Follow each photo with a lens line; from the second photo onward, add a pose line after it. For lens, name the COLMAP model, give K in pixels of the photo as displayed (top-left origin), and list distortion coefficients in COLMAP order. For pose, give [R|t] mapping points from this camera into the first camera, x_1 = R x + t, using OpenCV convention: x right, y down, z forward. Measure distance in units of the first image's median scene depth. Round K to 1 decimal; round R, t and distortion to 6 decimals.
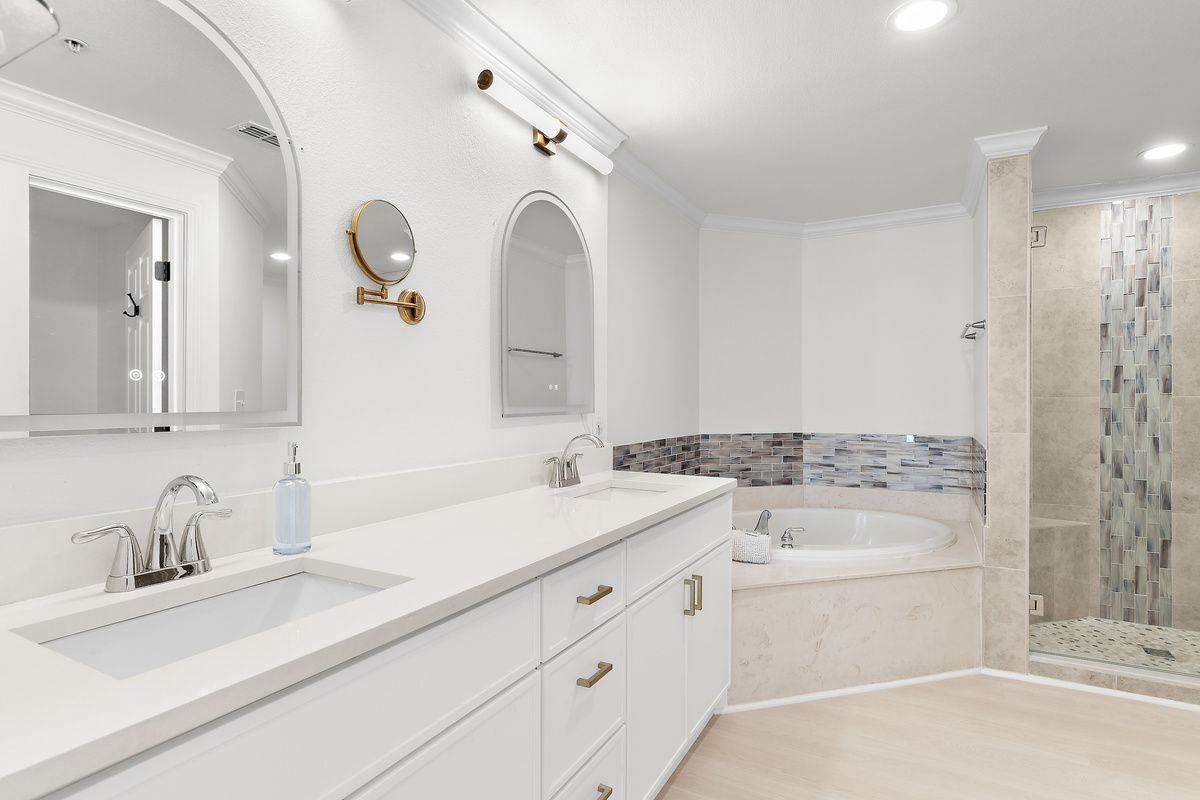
lens RADIAL K [[590.7, 0, 604.1], [0, 590.7, 403.6], [0, 0, 1]] dist [-0.003235, 0.001280]
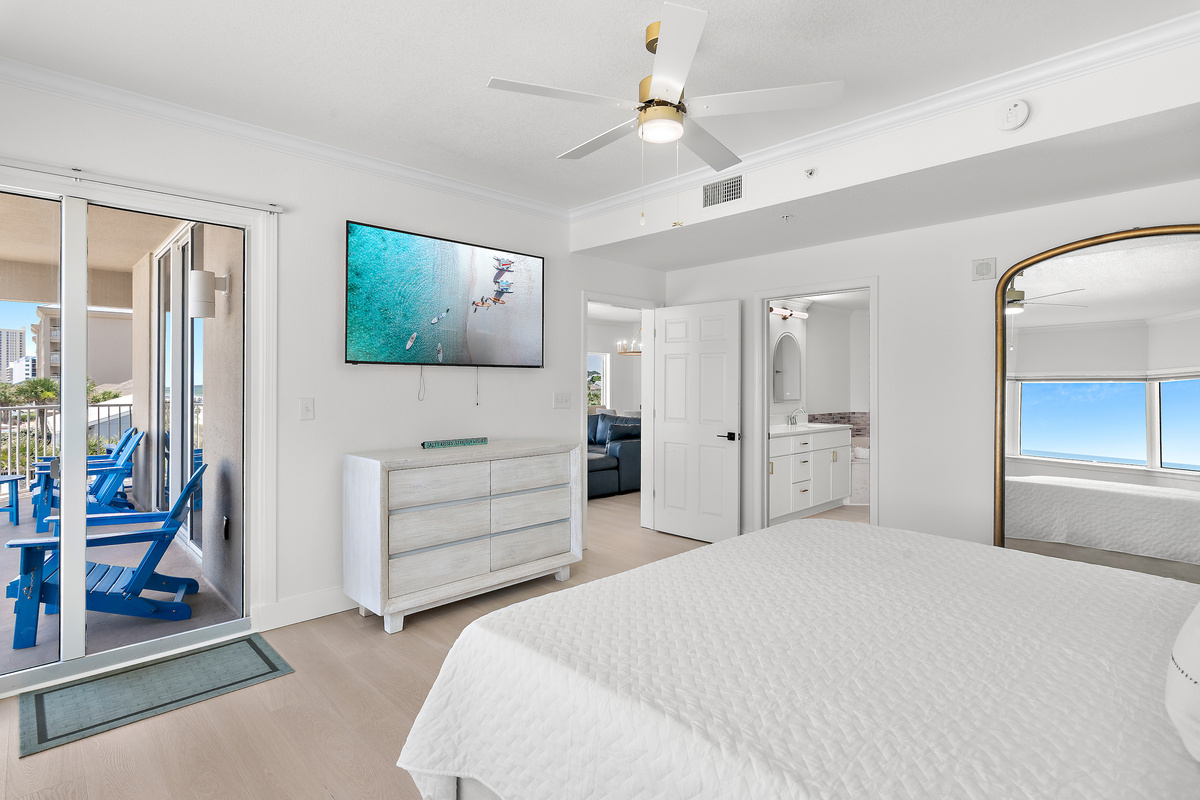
lens RADIAL K [[590.7, 0, 600.0], [0, 590.7, 395.3], [0, 0, 1]] dist [-0.003235, 0.001280]
pose [[0.947497, -0.006266, -0.319703, -0.023075], [0.006300, 0.999980, -0.000929, -0.018173], [0.319702, -0.001134, 0.947517, -1.847303]]
